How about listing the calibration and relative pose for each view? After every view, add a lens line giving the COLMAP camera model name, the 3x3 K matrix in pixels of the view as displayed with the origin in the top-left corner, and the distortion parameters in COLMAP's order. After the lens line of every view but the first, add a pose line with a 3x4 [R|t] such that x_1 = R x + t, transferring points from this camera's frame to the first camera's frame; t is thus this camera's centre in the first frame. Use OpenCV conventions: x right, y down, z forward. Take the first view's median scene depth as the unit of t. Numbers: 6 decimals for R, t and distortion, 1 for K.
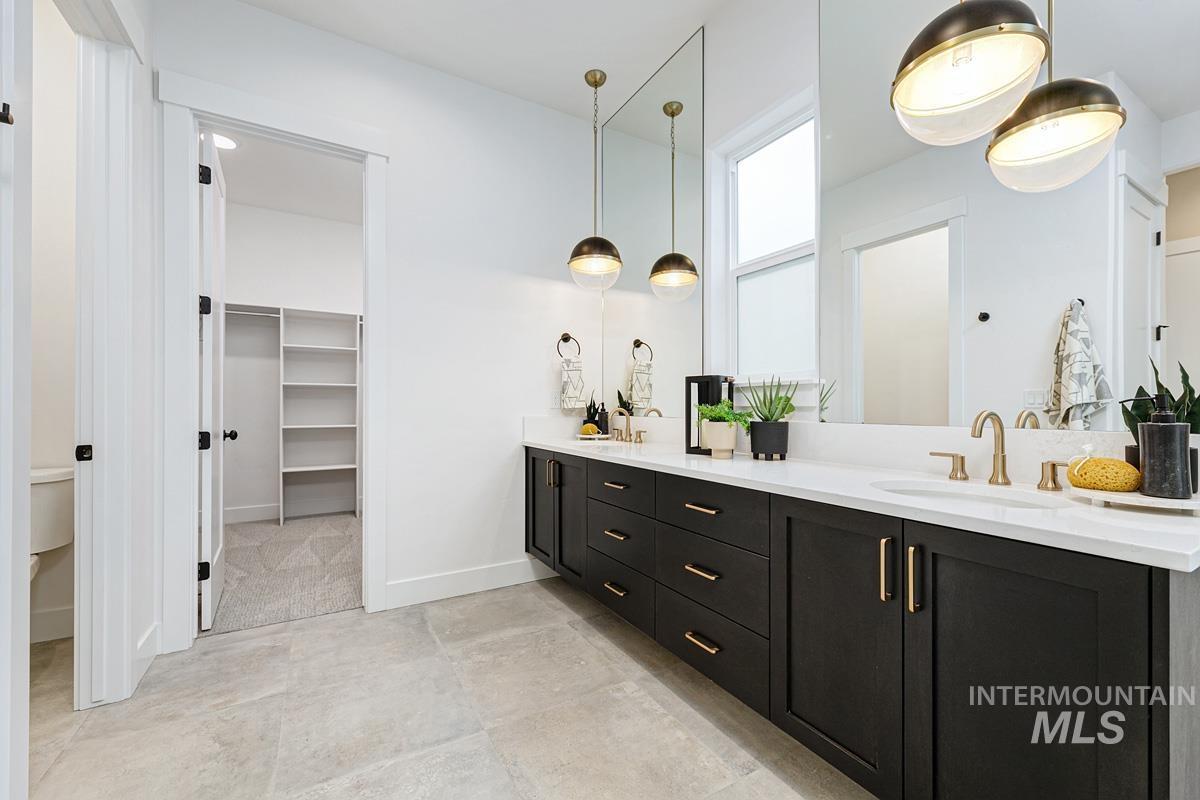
lens RADIAL K [[469.0, 0, 600.0], [0, 469.0, 400.0], [0, 0, 1]] dist [0.000093, 0.000105]
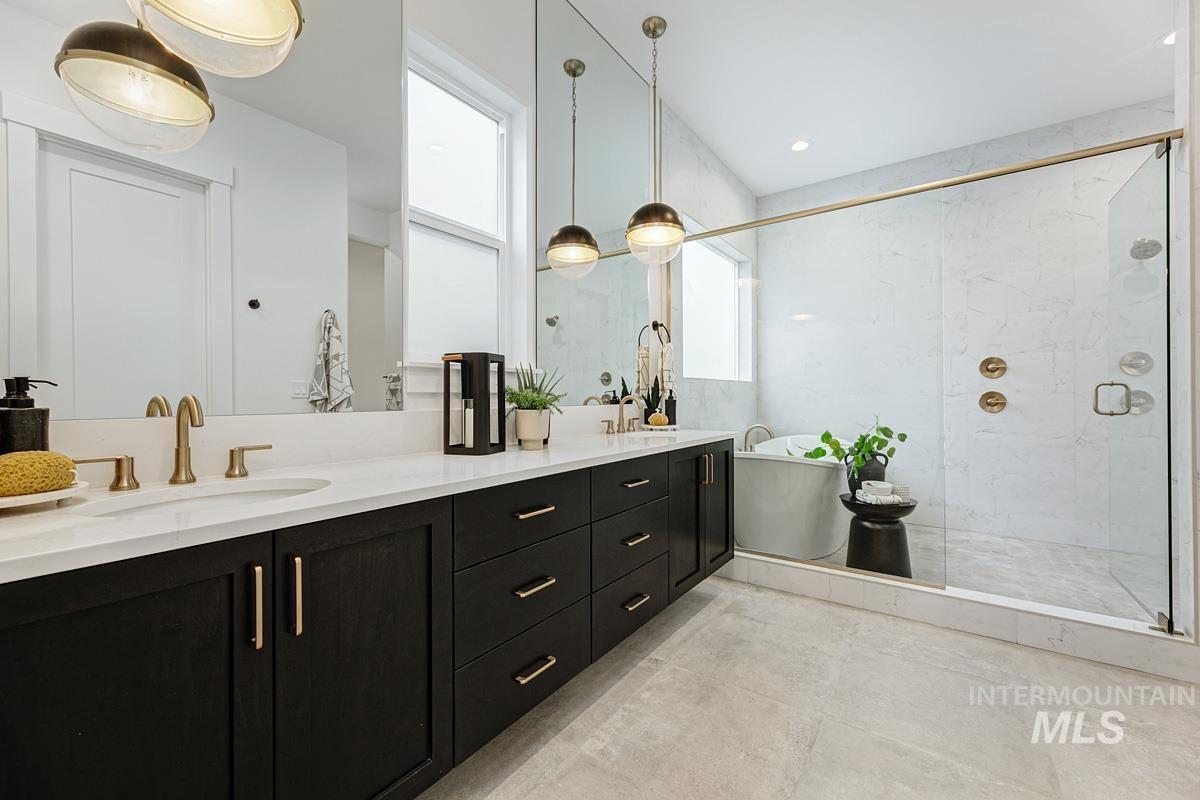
lens RADIAL K [[492.3, 0, 600.0], [0, 492.3, 400.0], [0, 0, 1]] dist [-0.000732, 0.000251]
pose [[-0.410639, -0.002172, 0.911796, -0.703369], [-0.006271, 0.999980, -0.000442, 0.029361], [-0.911777, -0.005899, -0.410644, 1.346245]]
